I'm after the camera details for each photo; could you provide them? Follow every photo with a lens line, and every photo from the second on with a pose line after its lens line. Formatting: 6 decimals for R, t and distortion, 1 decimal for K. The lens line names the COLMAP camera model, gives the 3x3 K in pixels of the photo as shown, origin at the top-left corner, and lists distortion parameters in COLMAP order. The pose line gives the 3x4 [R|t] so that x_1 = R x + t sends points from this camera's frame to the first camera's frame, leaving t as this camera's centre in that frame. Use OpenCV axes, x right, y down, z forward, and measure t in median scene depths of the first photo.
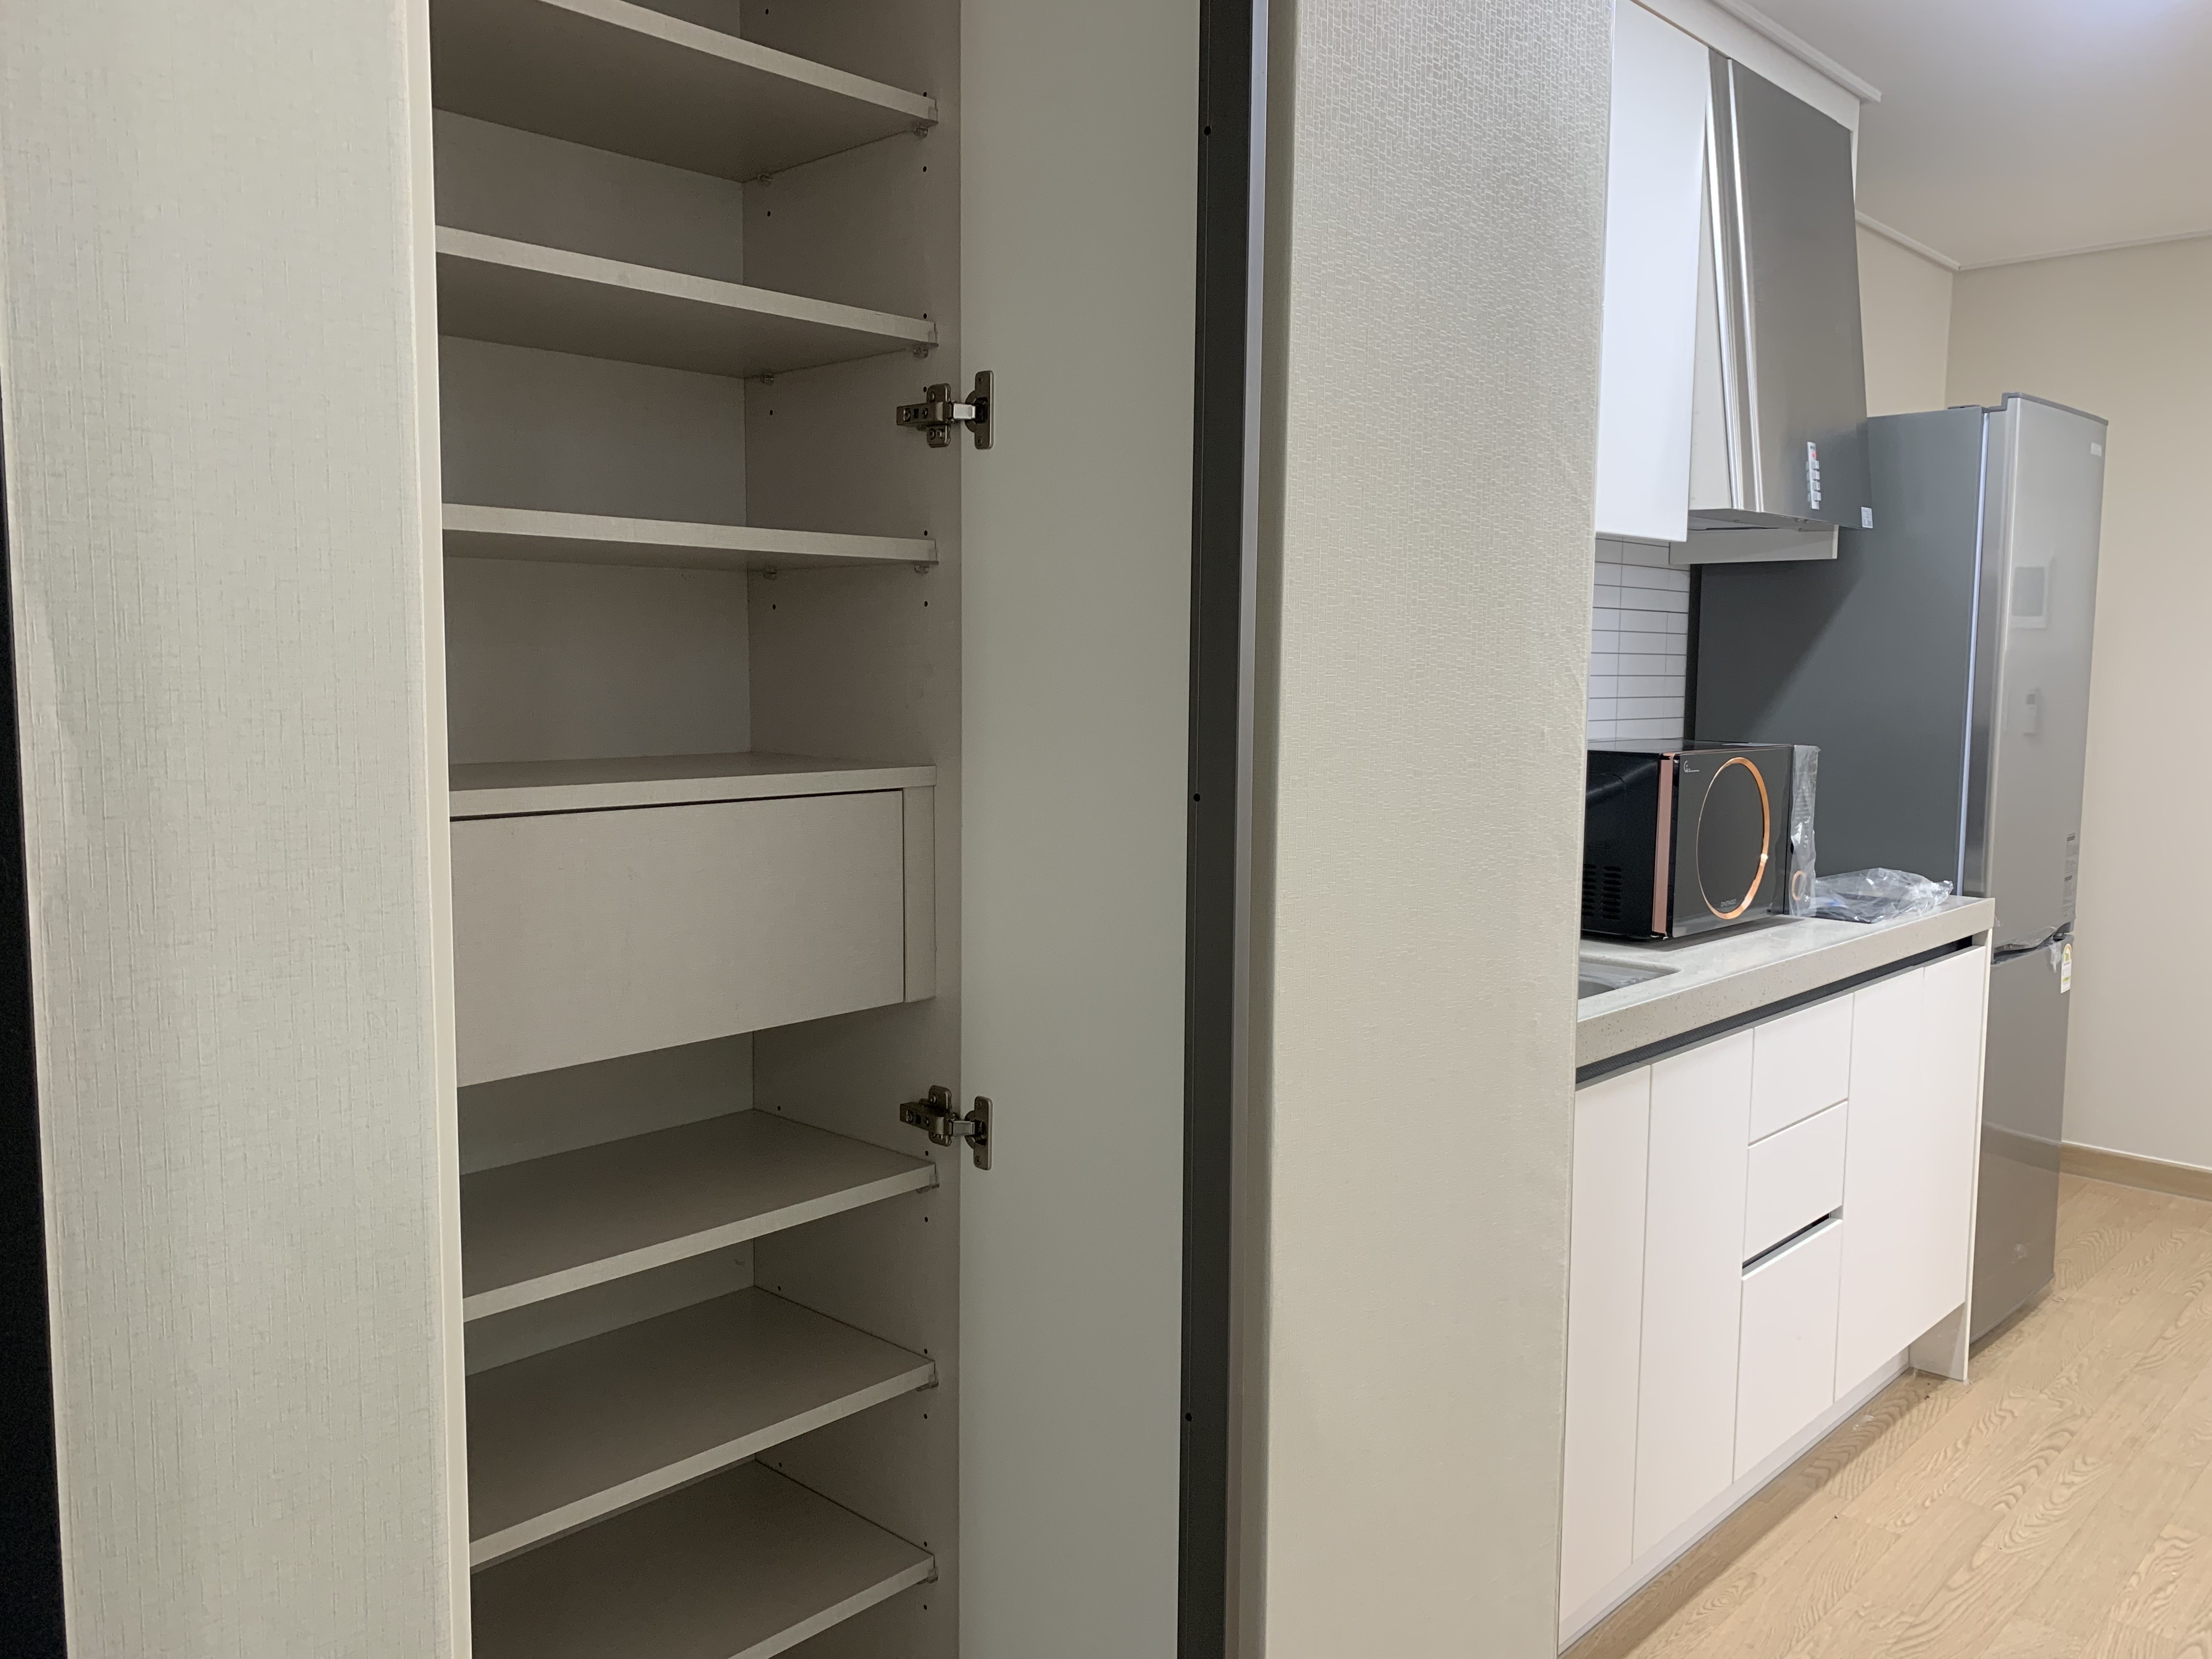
lens RADIAL K [[1729.7, 0, 1109.4], [0, 1729.7, 816.9], [0, 0, 1]] dist [0.025449, -0.016936]
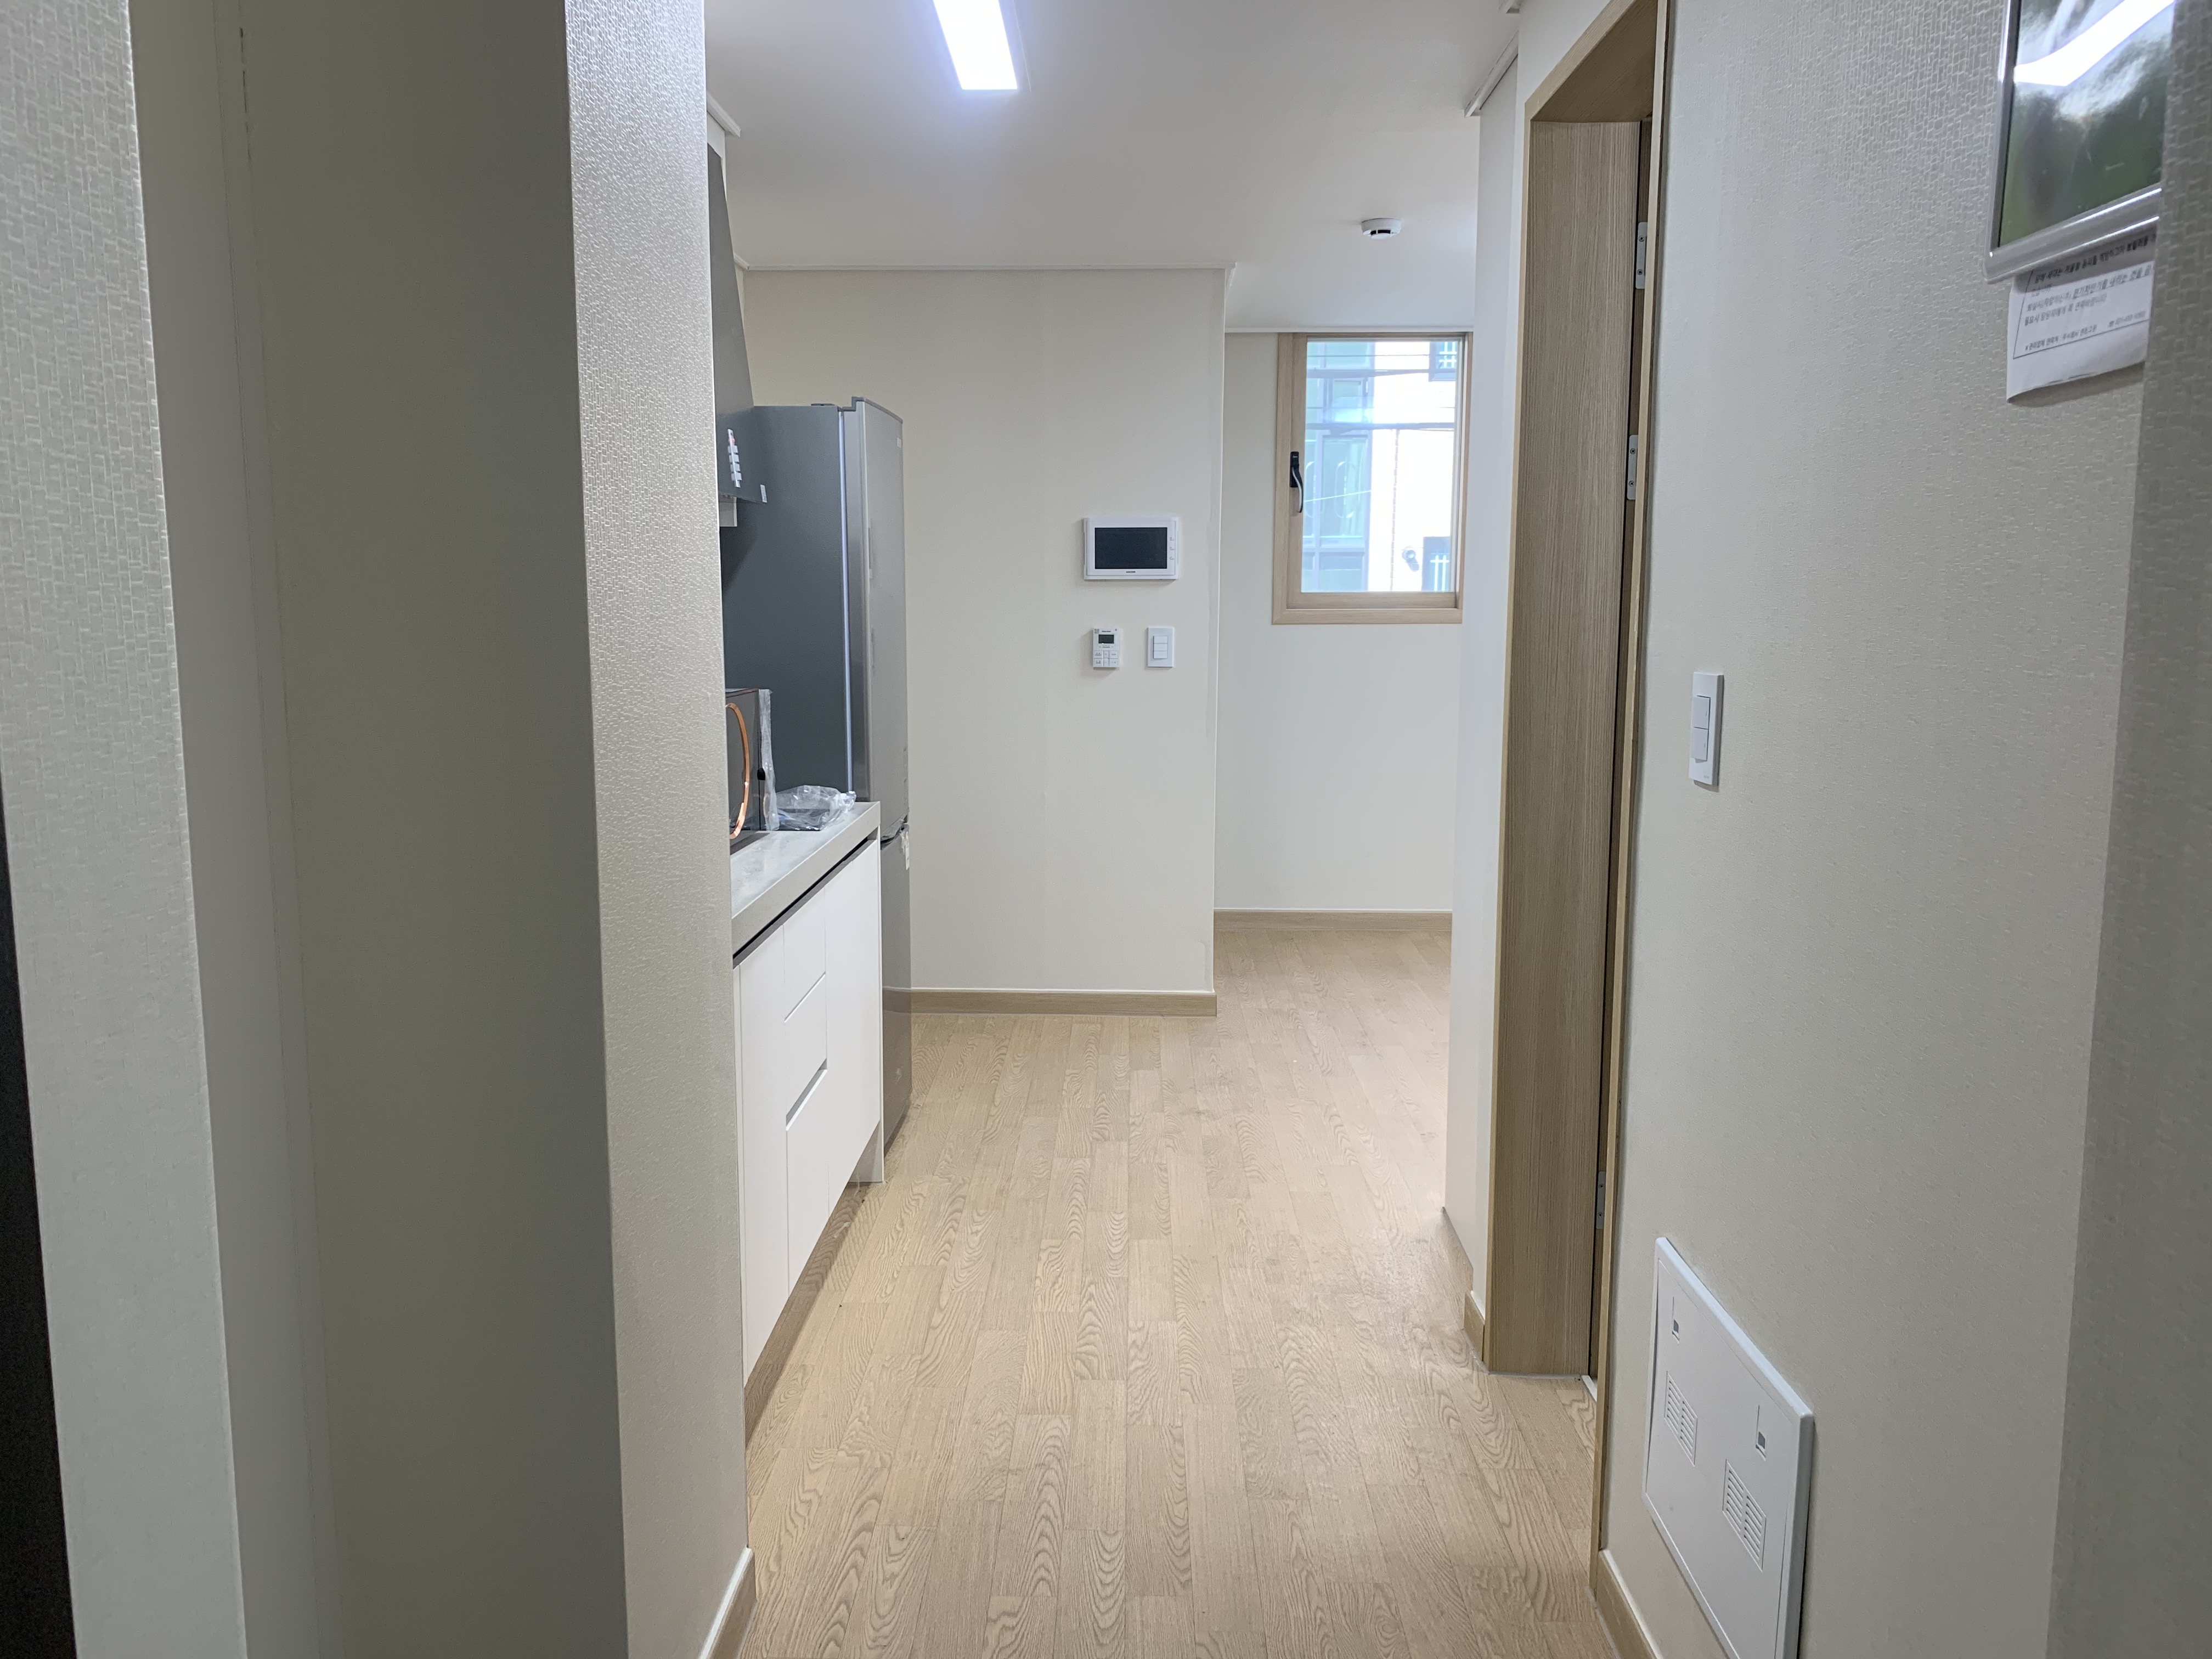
lens RADIAL K [[1729.7, 0, 1109.4], [0, 1729.7, 816.9], [0, 0, 1]] dist [0.025449, -0.016936]
pose [[0.725589, -0.096318, 0.681355, -0.235020], [0.063443, 0.995302, 0.073135, -0.024018], [-0.685198, -0.009839, 0.728290, -0.033447]]
